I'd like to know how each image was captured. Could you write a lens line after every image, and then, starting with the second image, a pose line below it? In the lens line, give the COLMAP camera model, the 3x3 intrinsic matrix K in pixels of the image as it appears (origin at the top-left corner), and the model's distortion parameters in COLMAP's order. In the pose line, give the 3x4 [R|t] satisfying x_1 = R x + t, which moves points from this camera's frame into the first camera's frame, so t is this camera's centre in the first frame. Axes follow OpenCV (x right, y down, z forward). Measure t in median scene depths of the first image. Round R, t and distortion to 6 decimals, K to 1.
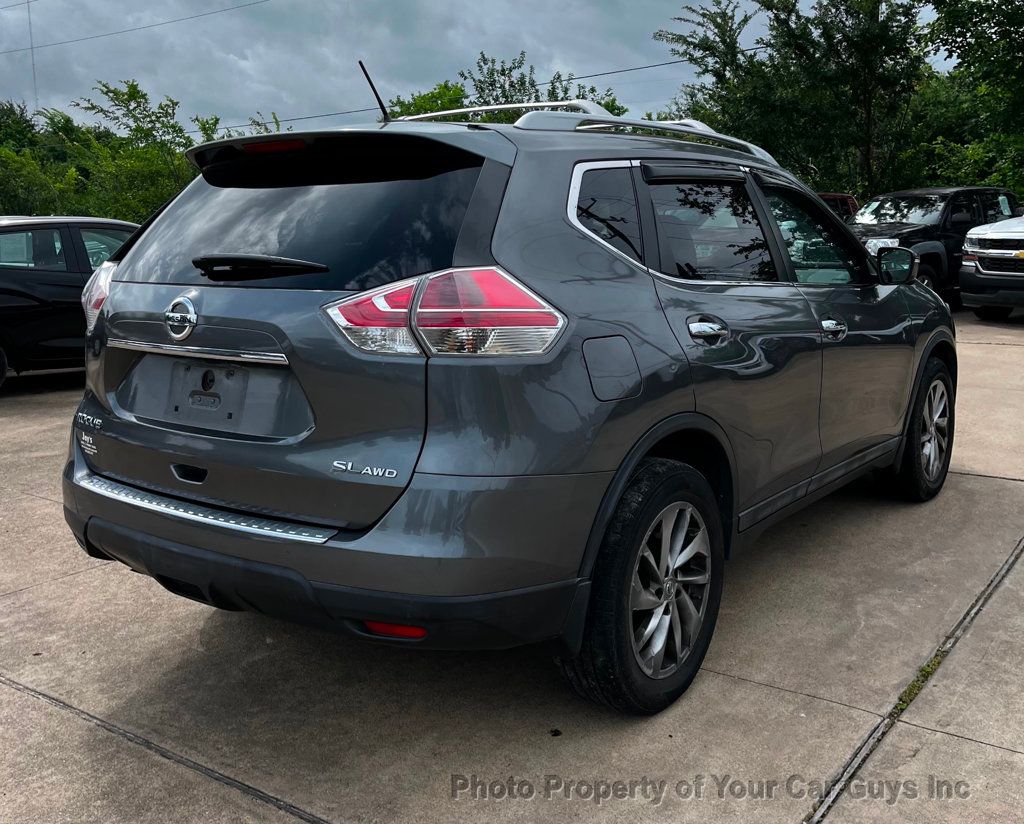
lens RADIAL K [[1041.5, 0, 486.3], [0, 1041.5, 346.5], [0, 0, 1]] dist [0.056156, -0.016653]
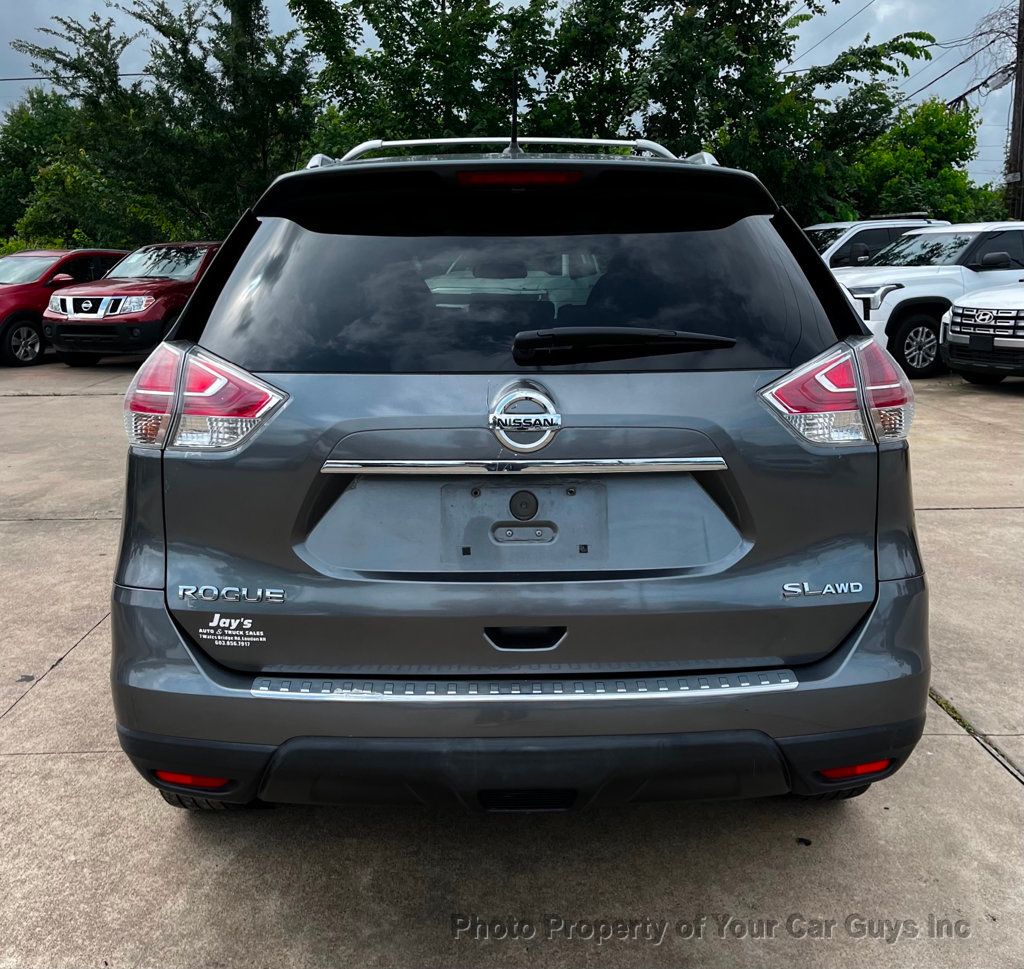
lens RADIAL K [[1106.7, 0, 511.0], [0, 1106.7, 444.6], [0, 0, 1]] dist [0.027520, -0.006108]
pose [[0.782719, -0.087645, 0.616173, -0.669061], [0.065143, 0.996134, 0.058941, -0.048860], [-0.618956, -0.005995, 0.785403, 0.378840]]
